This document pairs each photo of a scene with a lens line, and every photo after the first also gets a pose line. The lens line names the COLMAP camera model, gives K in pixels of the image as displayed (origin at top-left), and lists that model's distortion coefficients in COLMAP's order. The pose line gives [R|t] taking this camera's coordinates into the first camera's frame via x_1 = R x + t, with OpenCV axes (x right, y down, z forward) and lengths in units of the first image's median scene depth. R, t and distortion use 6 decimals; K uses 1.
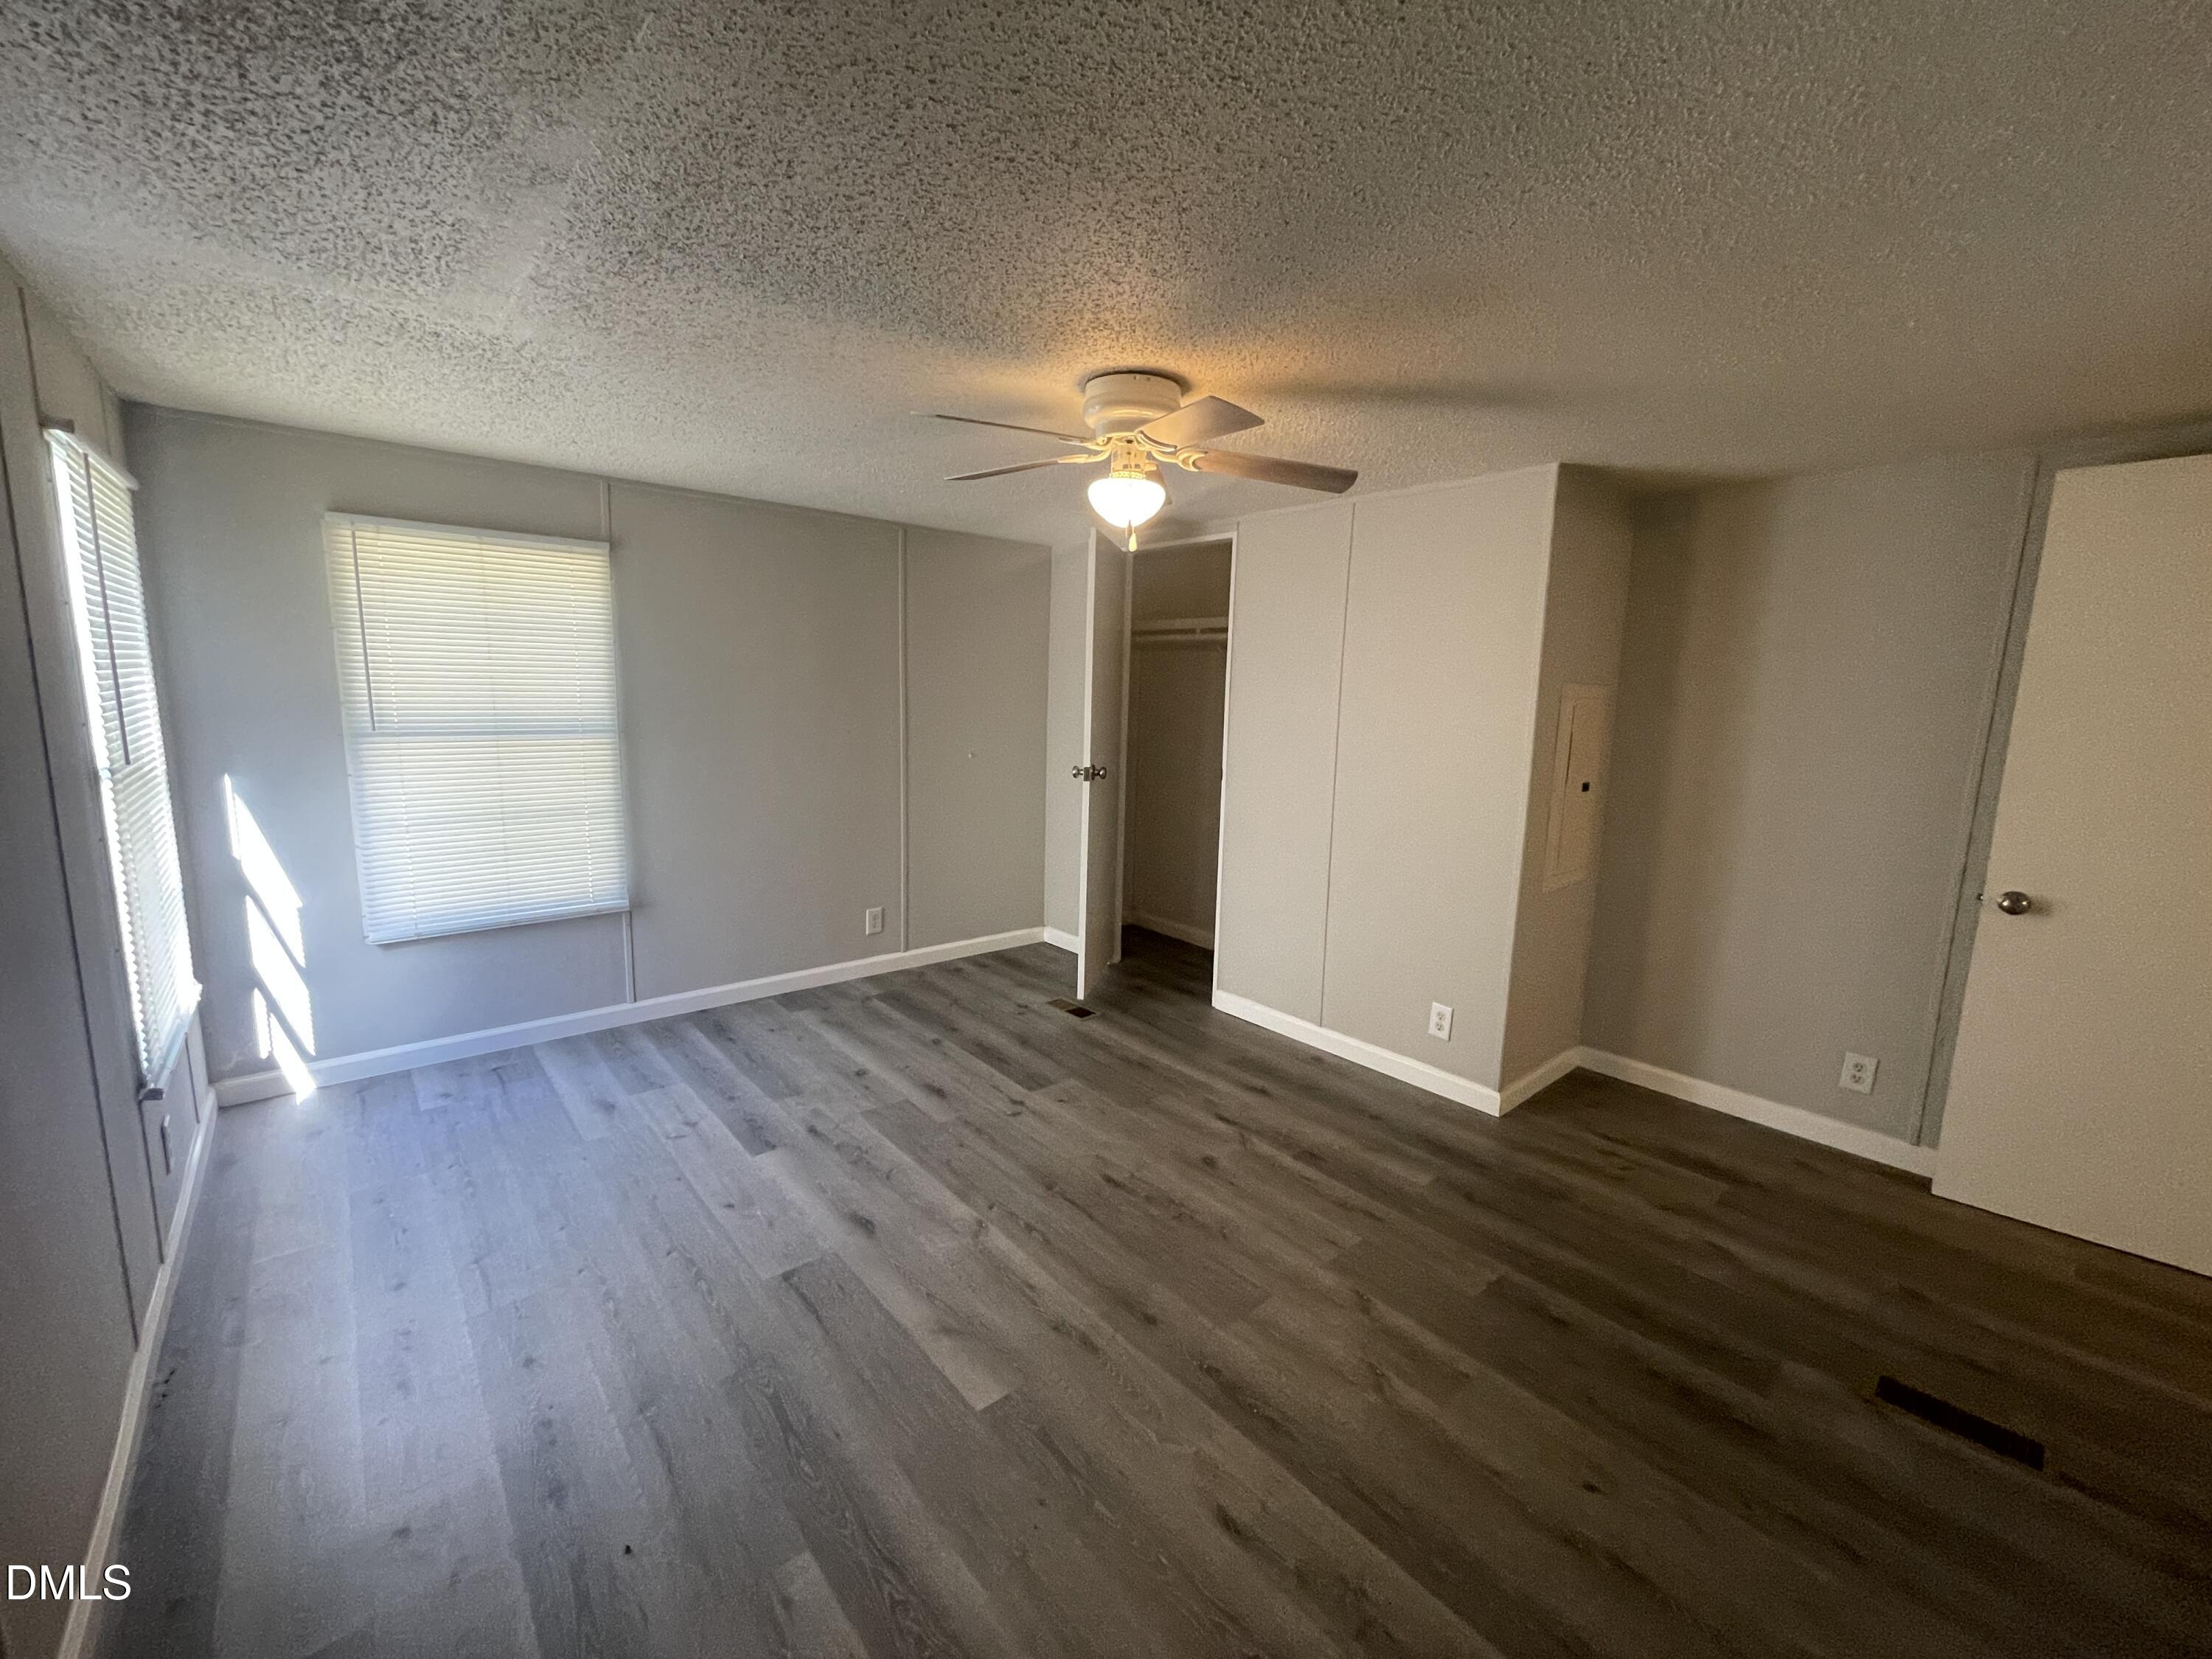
lens RADIAL K [[894.2, 0, 1117.9], [0, 894.2, 816.1], [0, 0, 1]] dist [0.001429, 0.001106]
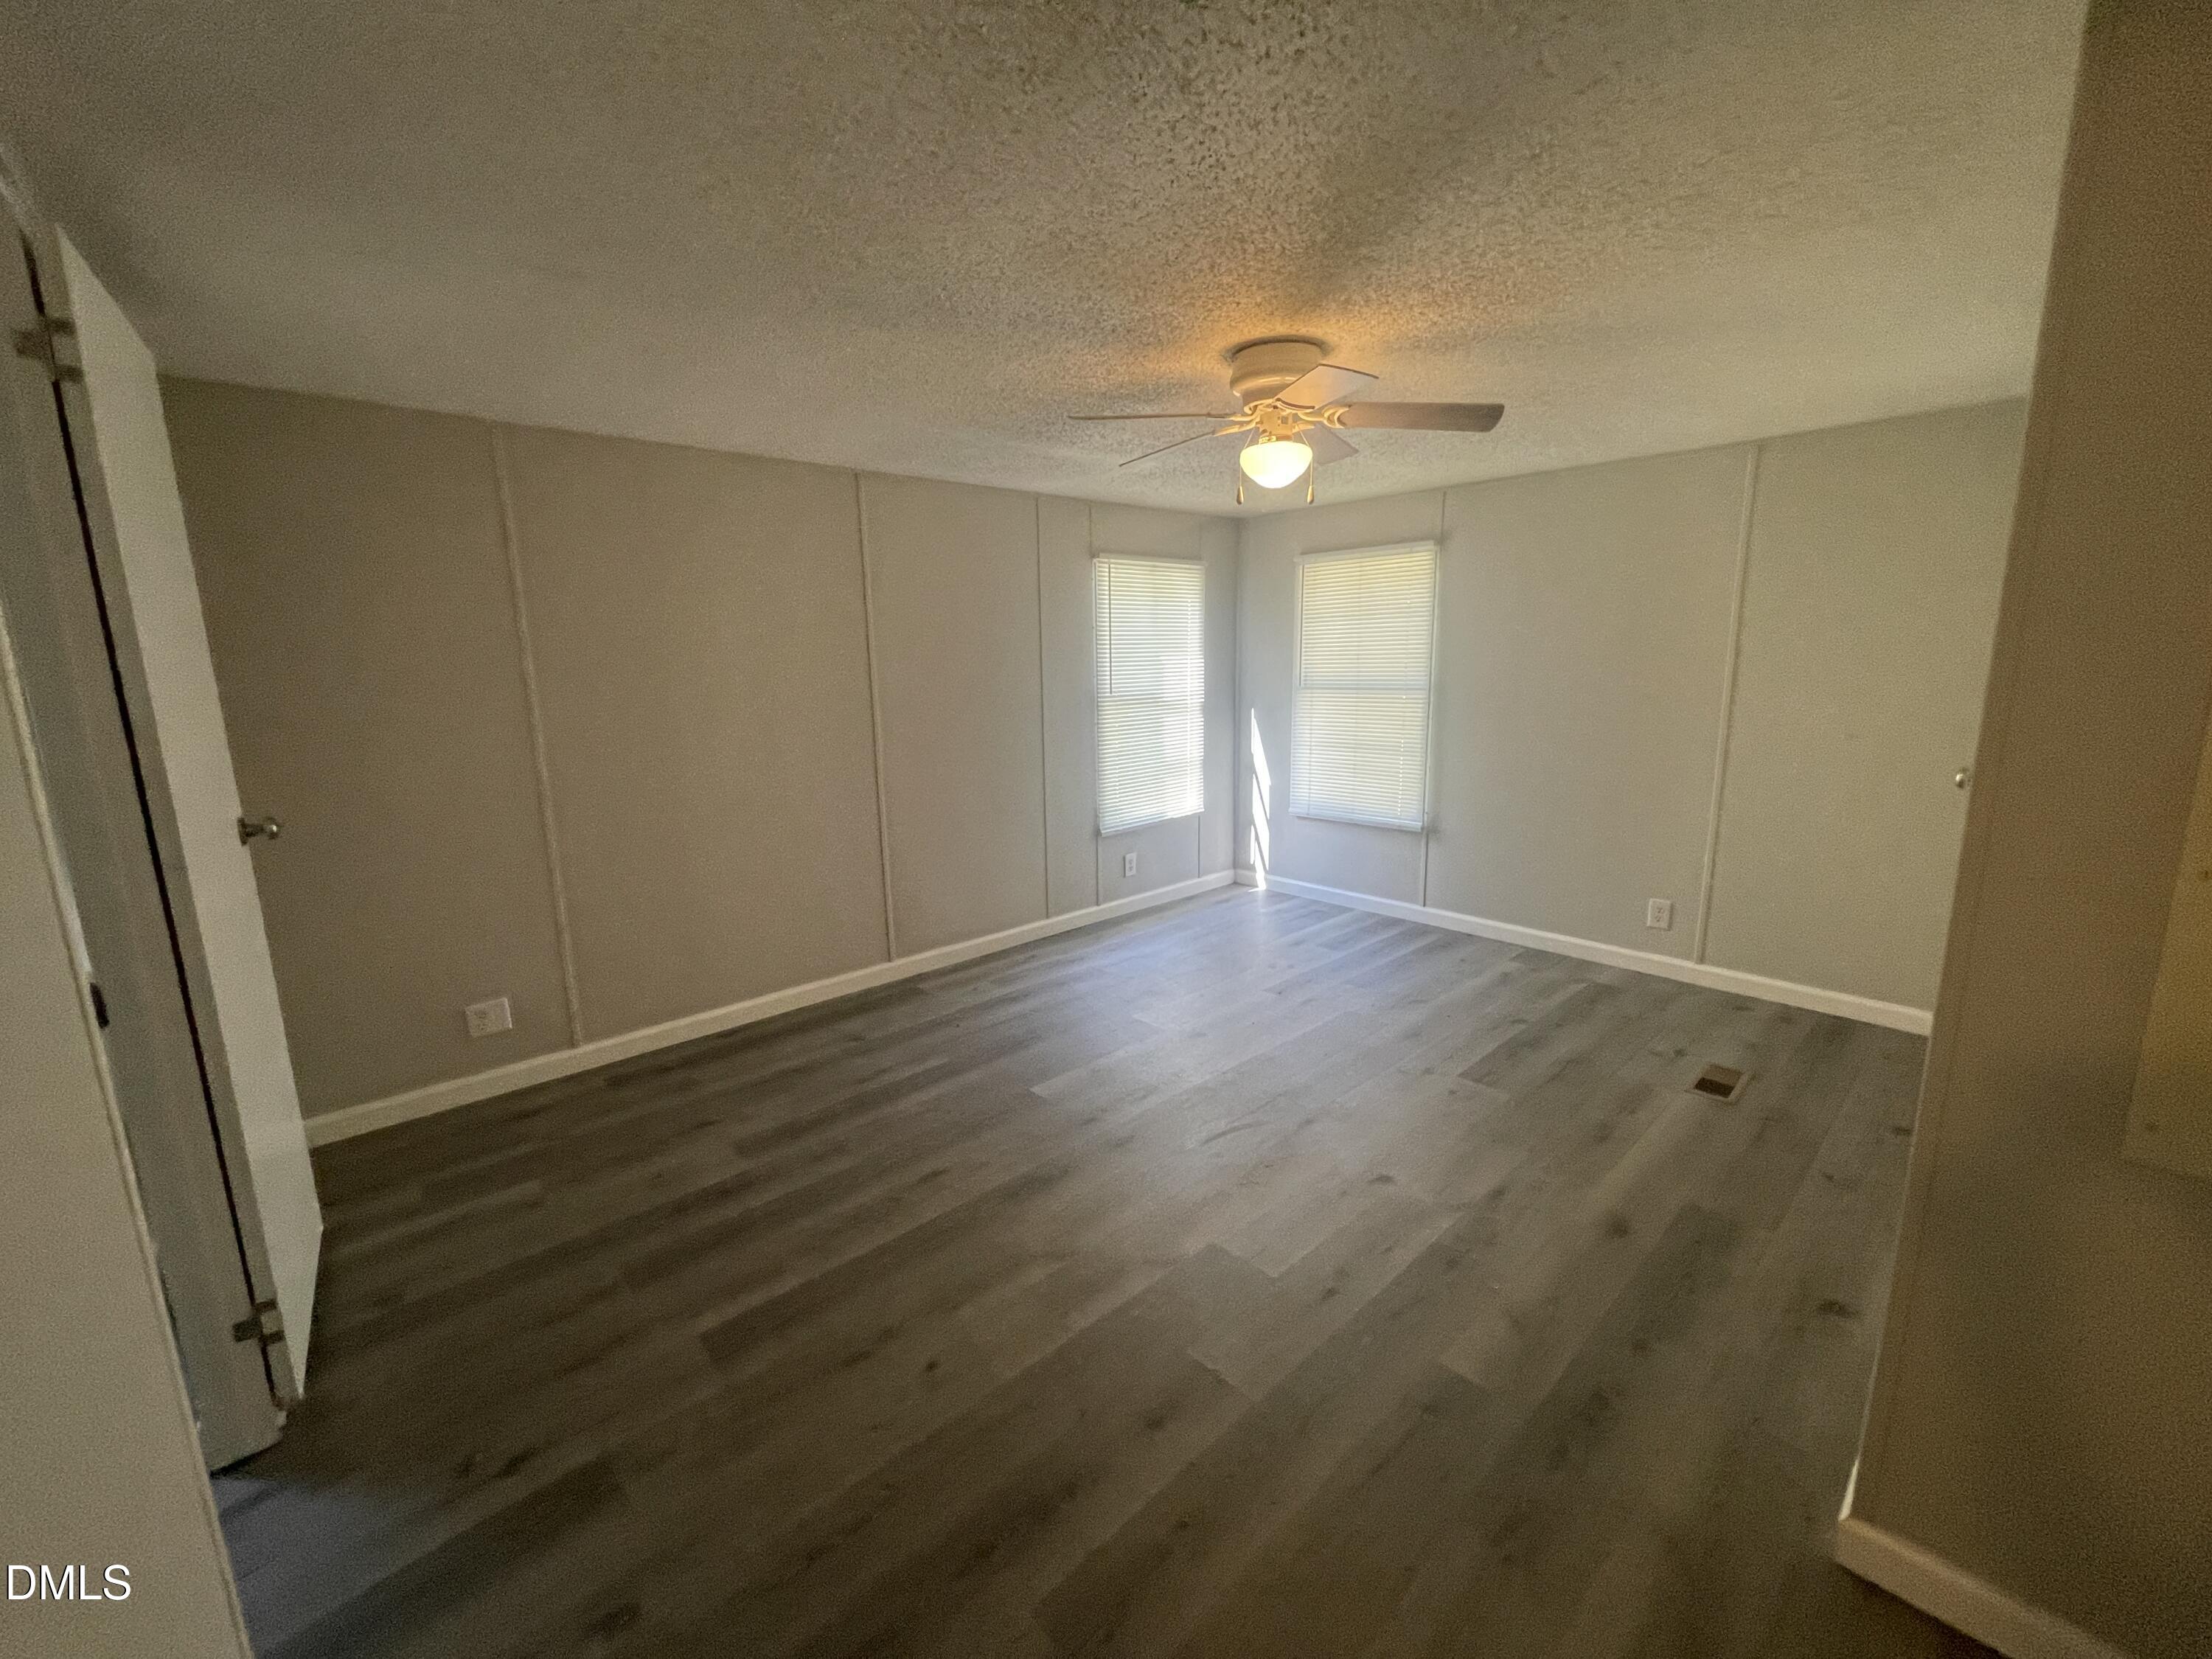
lens RADIAL K [[894.2, 0, 1114.3], [0, 894.2, 836.6], [0, 0, 1]] dist [0.001429, 0.001106]
pose [[0.033901, 0.166217, -0.985506, 0.840108], [-0.131263, 0.978272, 0.160481, -0.042464], [0.990768, 0.123920, 0.054983, 0.608967]]
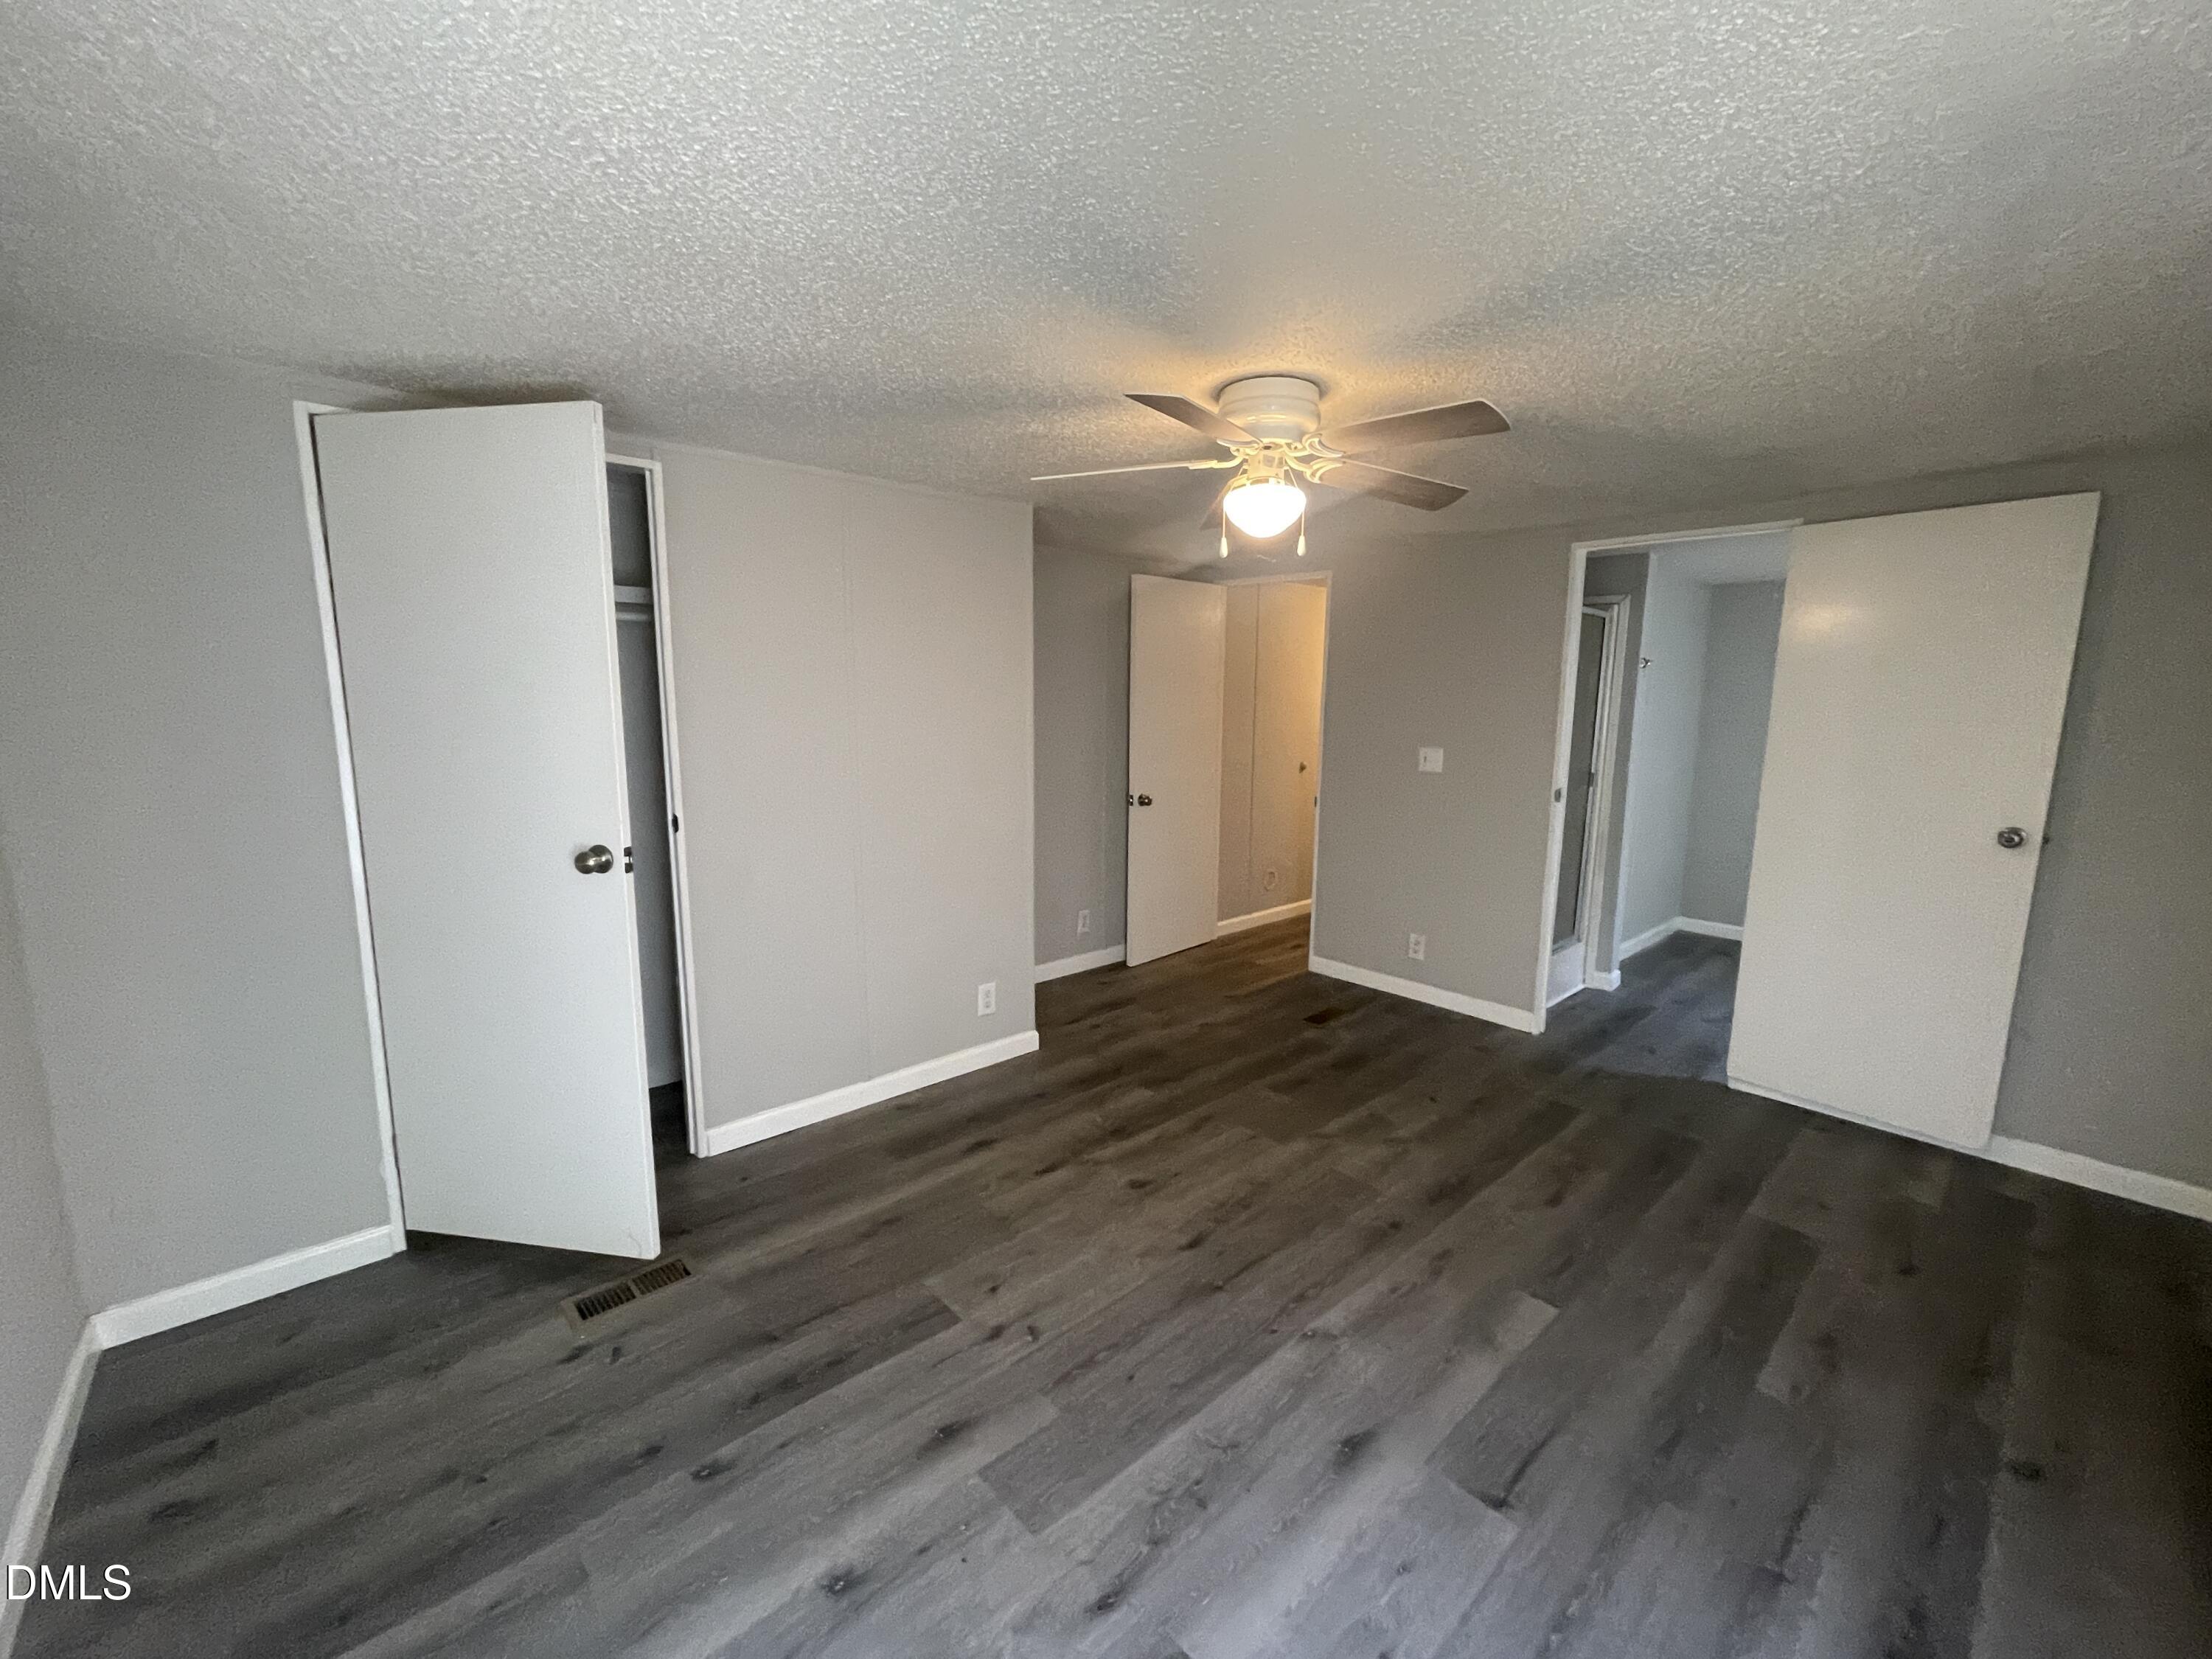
lens RADIAL K [[894.2, 0, 1094.2], [0, 894.2, 820.6], [0, 0, 1]] dist [0.001429, 0.001106]
pose [[-0.005138, -0.165588, 0.986182, -0.746165], [0.135315, 0.977009, 0.164753, -0.159426], [-0.990789, 0.134292, 0.017386, 0.914230]]
